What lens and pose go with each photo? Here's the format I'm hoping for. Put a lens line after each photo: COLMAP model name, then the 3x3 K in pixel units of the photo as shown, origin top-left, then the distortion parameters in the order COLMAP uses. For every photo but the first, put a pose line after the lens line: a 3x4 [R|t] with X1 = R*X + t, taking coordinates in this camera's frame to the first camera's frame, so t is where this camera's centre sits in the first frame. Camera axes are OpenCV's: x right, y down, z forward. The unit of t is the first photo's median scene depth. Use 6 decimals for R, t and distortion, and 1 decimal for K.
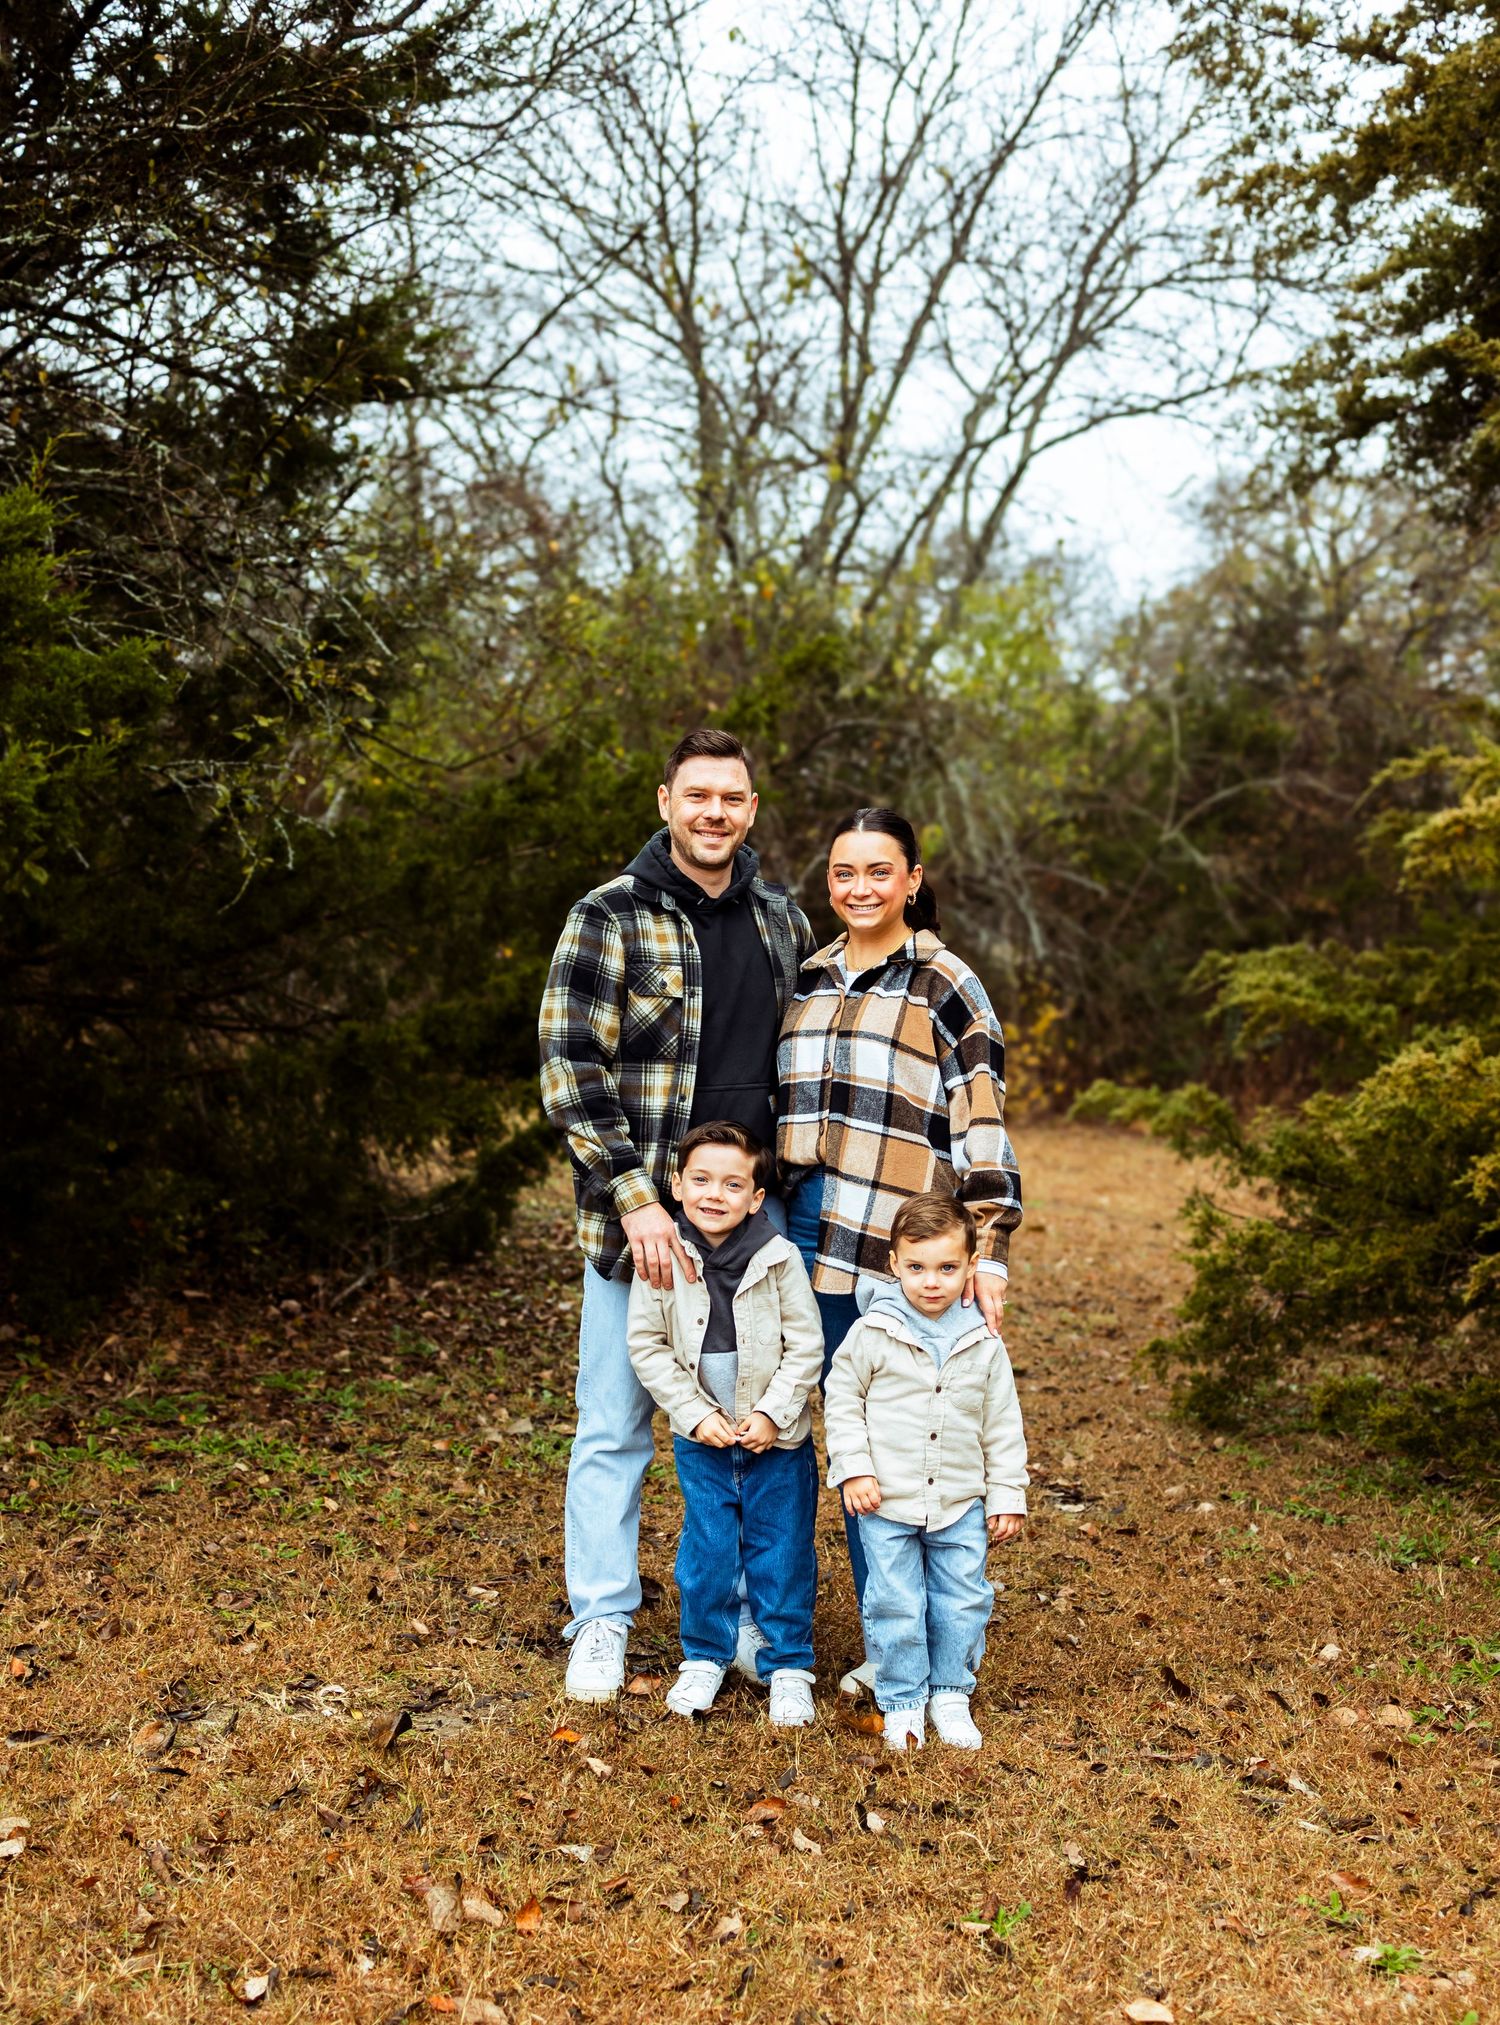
lens RADIAL K [[2290.4, 0, 750.0], [0, 2290.4, 1012.5], [0, 0, 1]] dist [-0.001559, -0.005744]
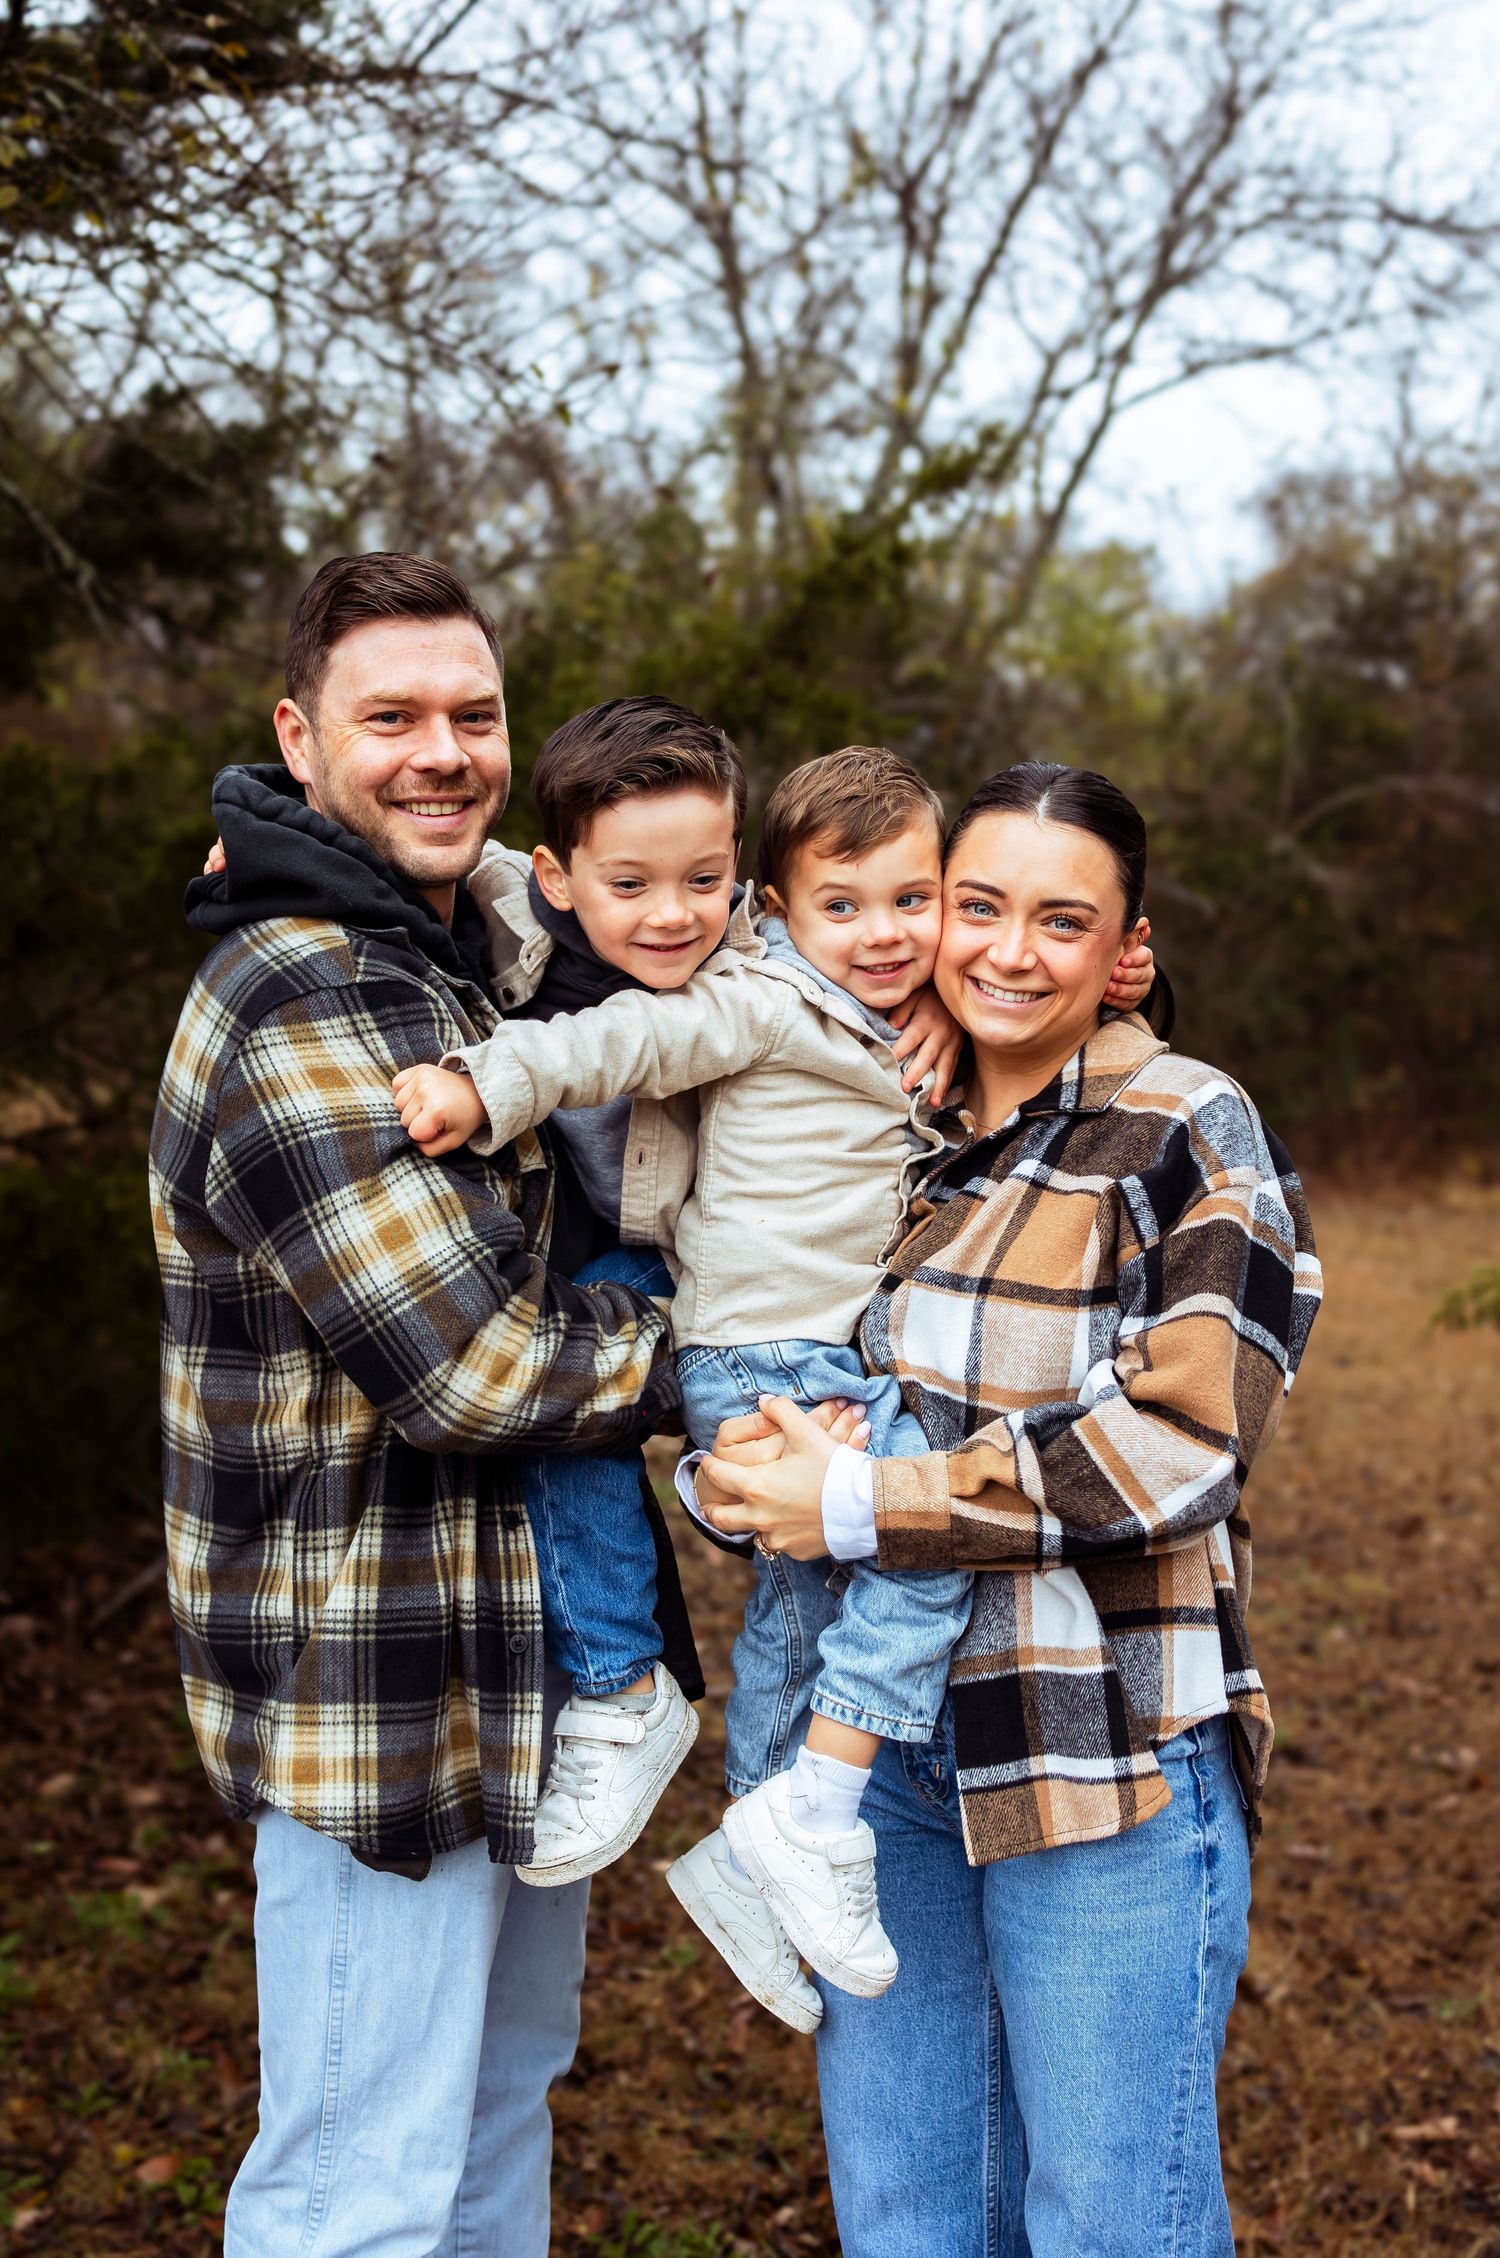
lens RADIAL K [[2248.7, 0, 750.0], [0, 2248.7, 1129.0], [0, 0, 1]] dist [-0.067374, -0.018020]
pose [[0.999716, 0.013619, -0.019535, 0.002224], [-0.012591, 0.998576, 0.051843, -0.009933], [0.020213, -0.051582, 0.998464, 0.130194]]
